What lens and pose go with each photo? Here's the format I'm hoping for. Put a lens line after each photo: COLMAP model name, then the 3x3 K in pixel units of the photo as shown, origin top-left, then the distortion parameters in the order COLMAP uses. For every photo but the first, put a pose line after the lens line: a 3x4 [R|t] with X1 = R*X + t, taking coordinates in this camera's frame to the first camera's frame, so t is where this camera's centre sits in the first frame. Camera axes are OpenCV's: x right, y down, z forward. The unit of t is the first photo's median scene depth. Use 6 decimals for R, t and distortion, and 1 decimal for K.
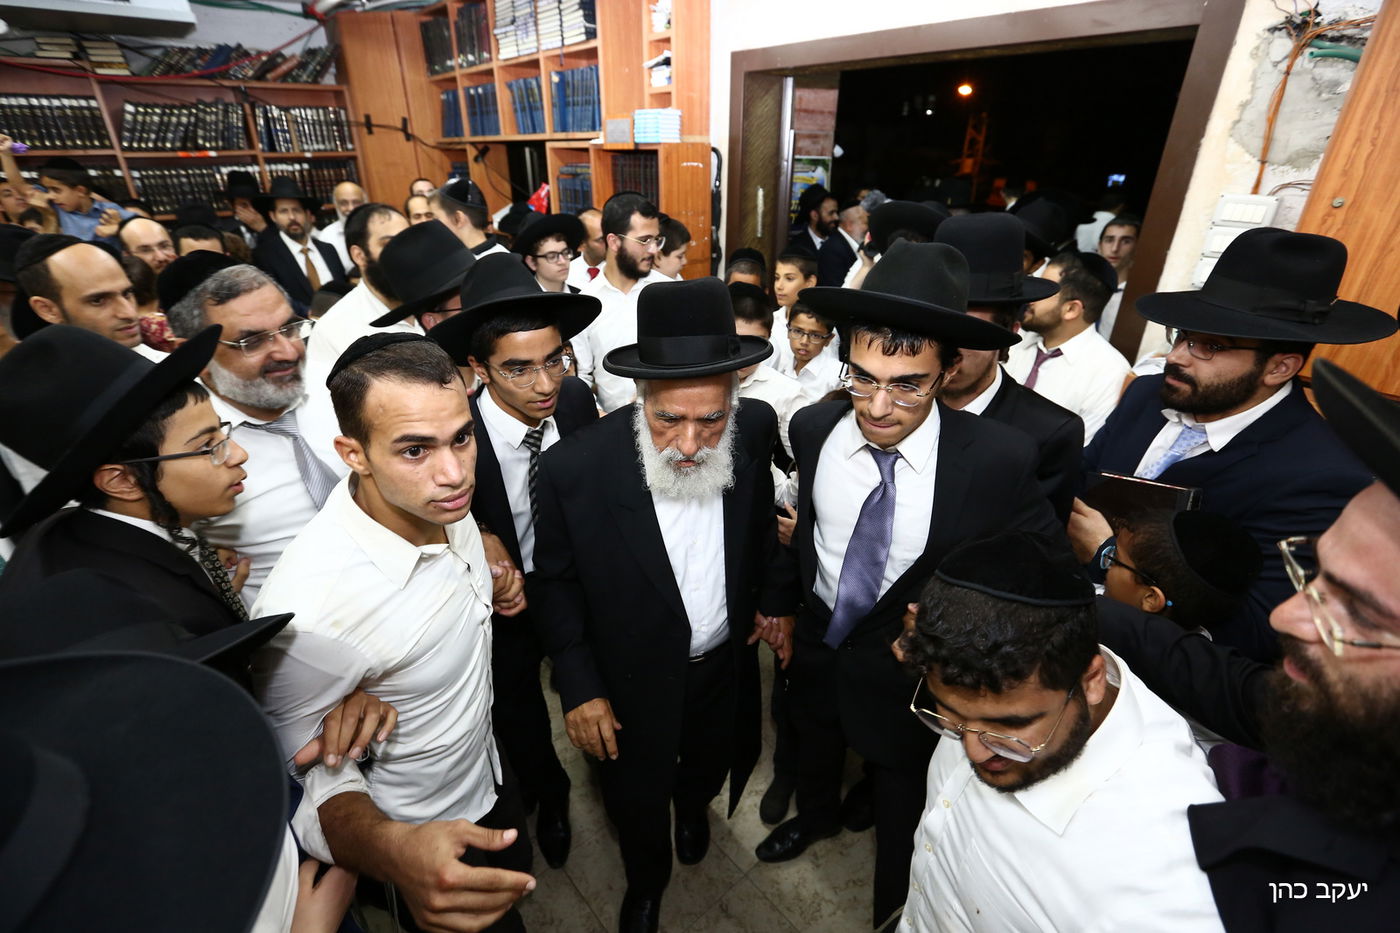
lens RADIAL K [[644.4, 0, 681.3], [0, 644.4, 472.3], [0, 0, 1]] dist [-0.049343, 0.013900]
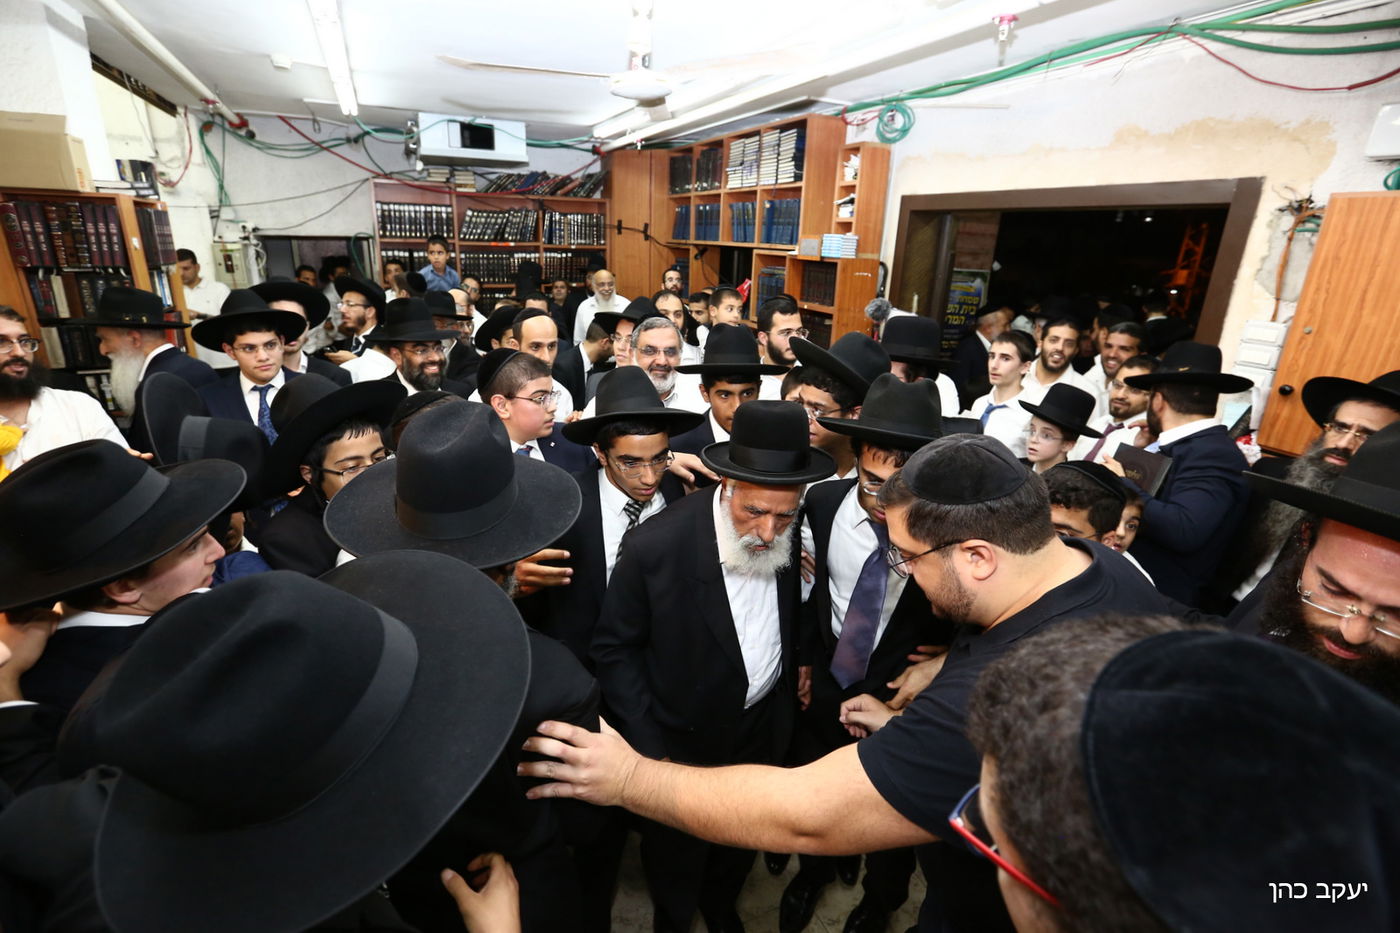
lens RADIAL K [[644.4, 0, 681.3], [0, 644.4, 472.3], [0, 0, 1]] dist [-0.049343, 0.013900]
pose [[0.961130, 0.121278, -0.248033, 0.025196], [-0.151045, 0.982970, -0.104671, 0.086980], [0.231115, 0.138067, 0.963080, -0.228897]]
